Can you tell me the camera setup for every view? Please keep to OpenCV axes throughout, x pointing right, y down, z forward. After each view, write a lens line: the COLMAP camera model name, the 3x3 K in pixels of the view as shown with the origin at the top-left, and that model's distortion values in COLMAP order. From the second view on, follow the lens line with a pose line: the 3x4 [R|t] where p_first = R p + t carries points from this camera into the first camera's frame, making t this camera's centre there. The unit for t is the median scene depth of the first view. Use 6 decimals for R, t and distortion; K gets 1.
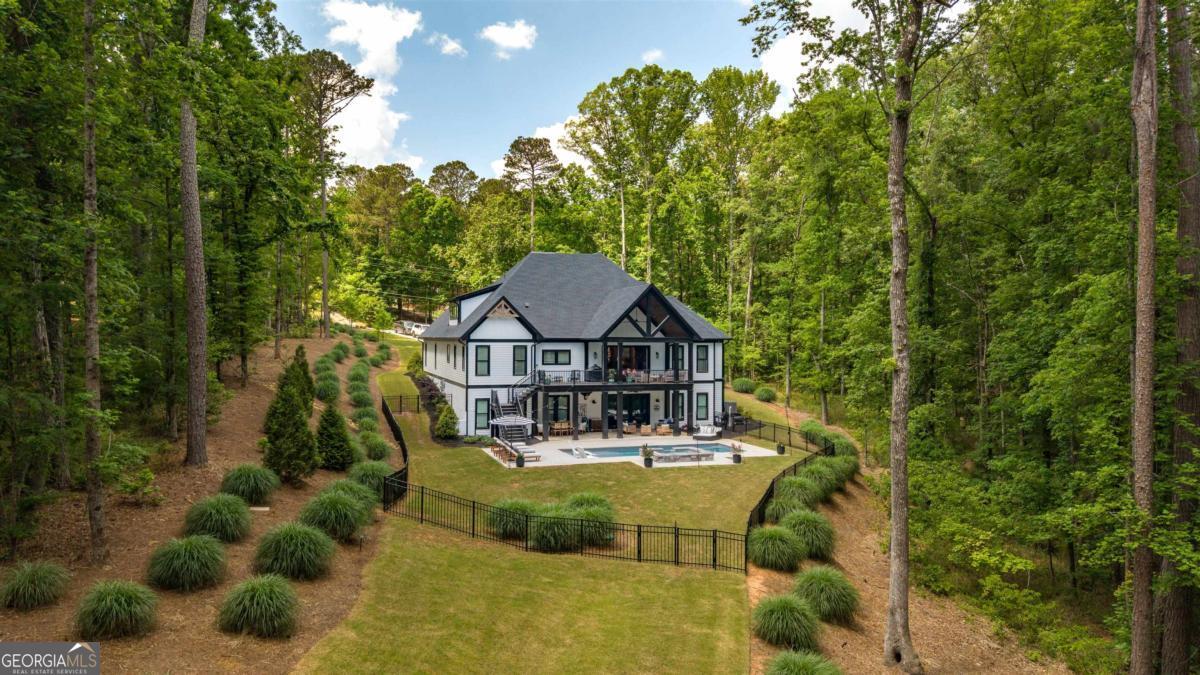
lens RADIAL K [[789.3, 0, 600.0], [0, 789.3, 337.5], [0, 0, 1]] dist [0.082913, -0.000023]
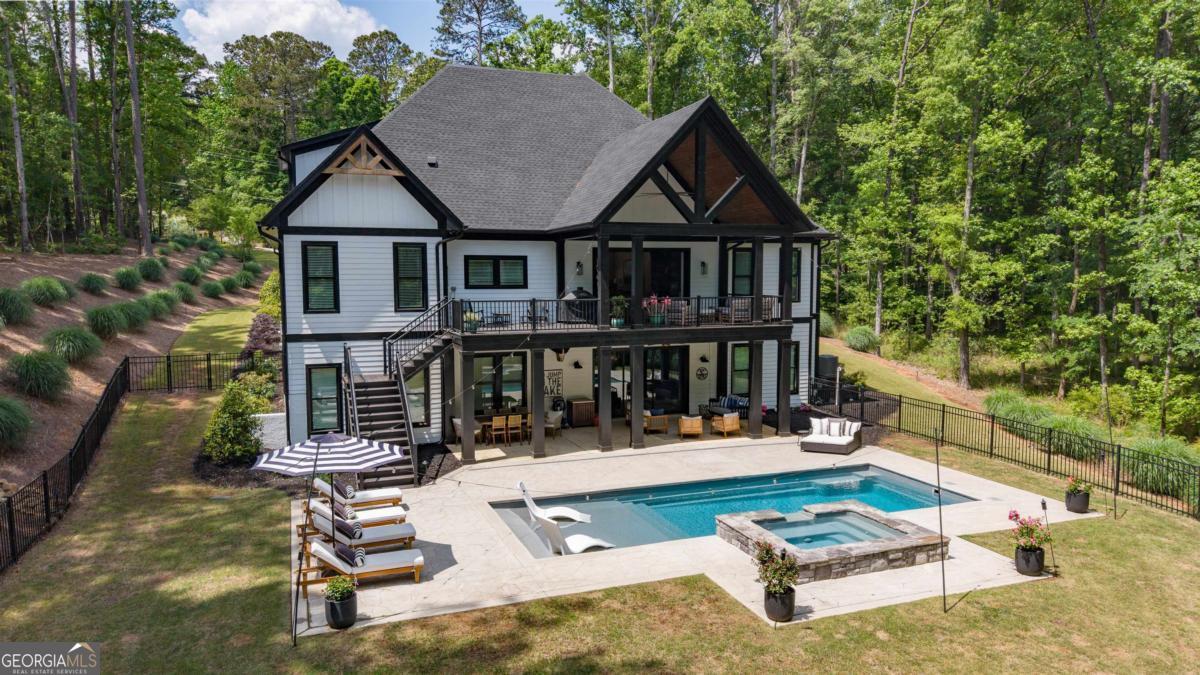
lens RADIAL K [[789.3, 0, 600.0], [0, 789.3, 337.5], [0, 0, 1]] dist [0.082913, -0.000023]
pose [[0.999264, -0.009214, 0.037235, -0.011844], [0.006106, 0.996554, 0.082724, 0.025672], [-0.037869, -0.082436, 0.995877, 0.536289]]
